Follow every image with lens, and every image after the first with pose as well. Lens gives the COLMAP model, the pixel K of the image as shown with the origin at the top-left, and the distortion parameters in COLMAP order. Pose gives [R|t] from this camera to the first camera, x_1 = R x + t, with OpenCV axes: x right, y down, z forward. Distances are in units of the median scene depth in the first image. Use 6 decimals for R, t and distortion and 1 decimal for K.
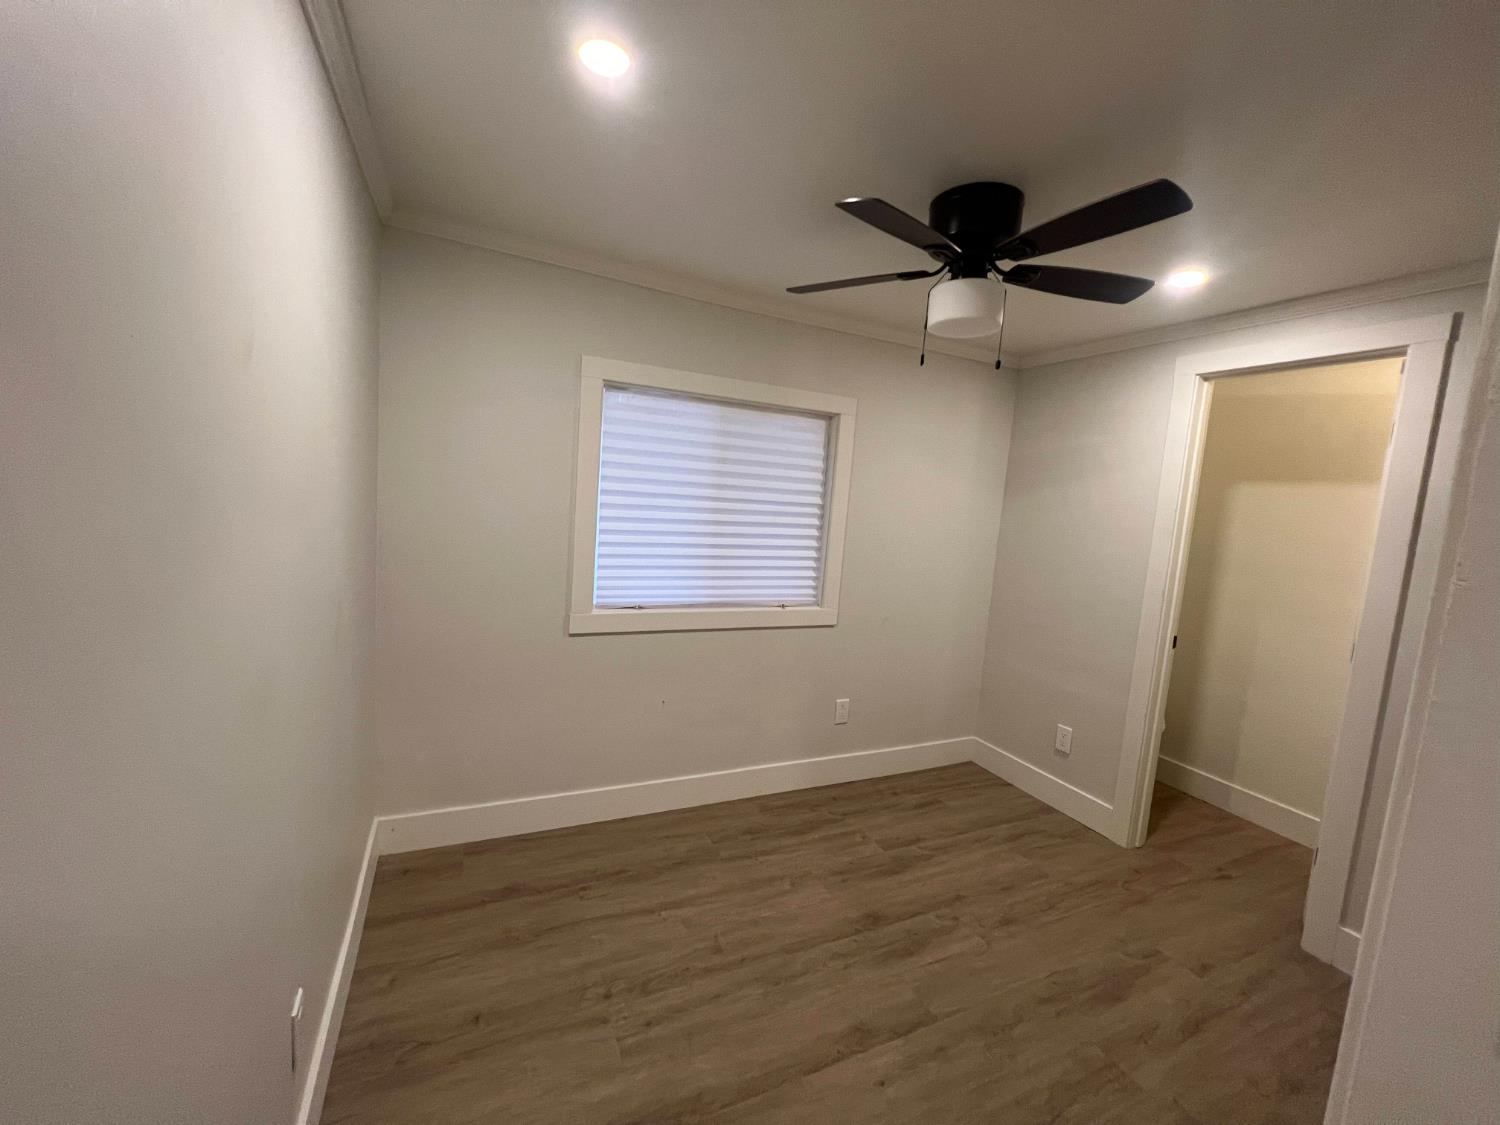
lens RADIAL K [[598.8, 0, 749.8], [0, 598.8, 559.7], [0, 0, 1]] dist [-0.004513, 0.001197]
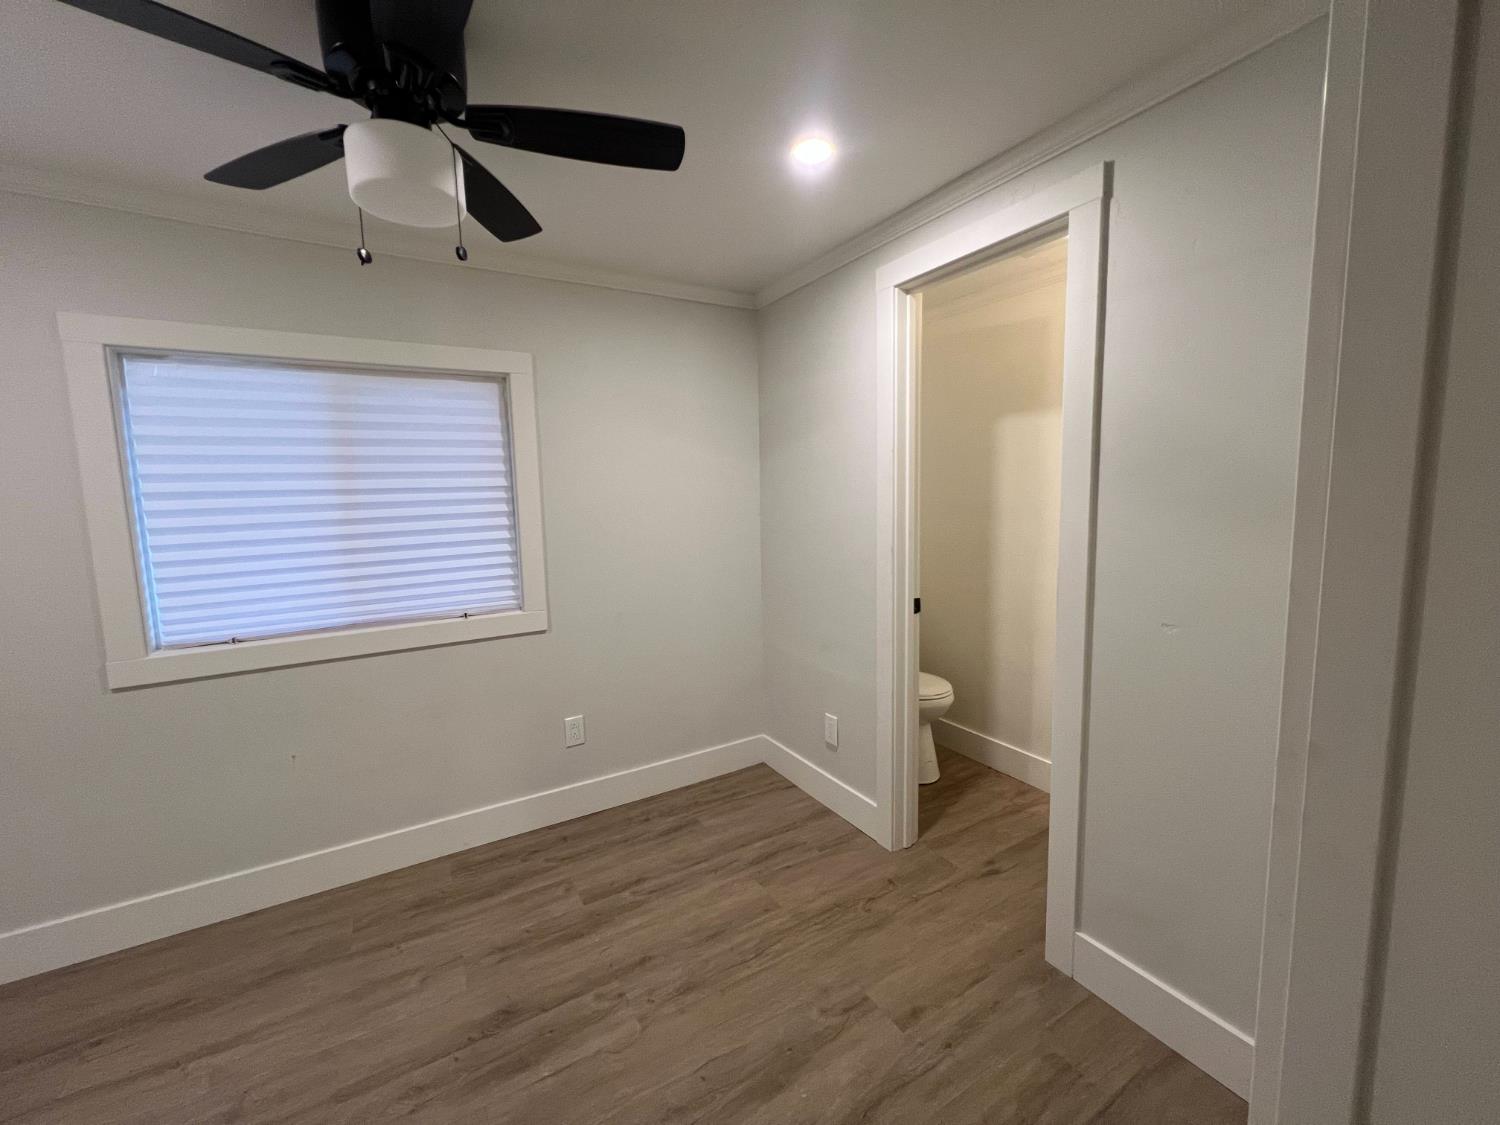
lens RADIAL K [[598.8, 0, 750.7], [0, 598.8, 559.8], [0, 0, 1]] dist [-0.004513, 0.001197]
pose [[0.990268, -0.107539, 0.088340, 0.423054], [0.106486, 0.994176, 0.016565, 0.034089], [-0.089607, -0.006997, 0.995953, 0.178533]]
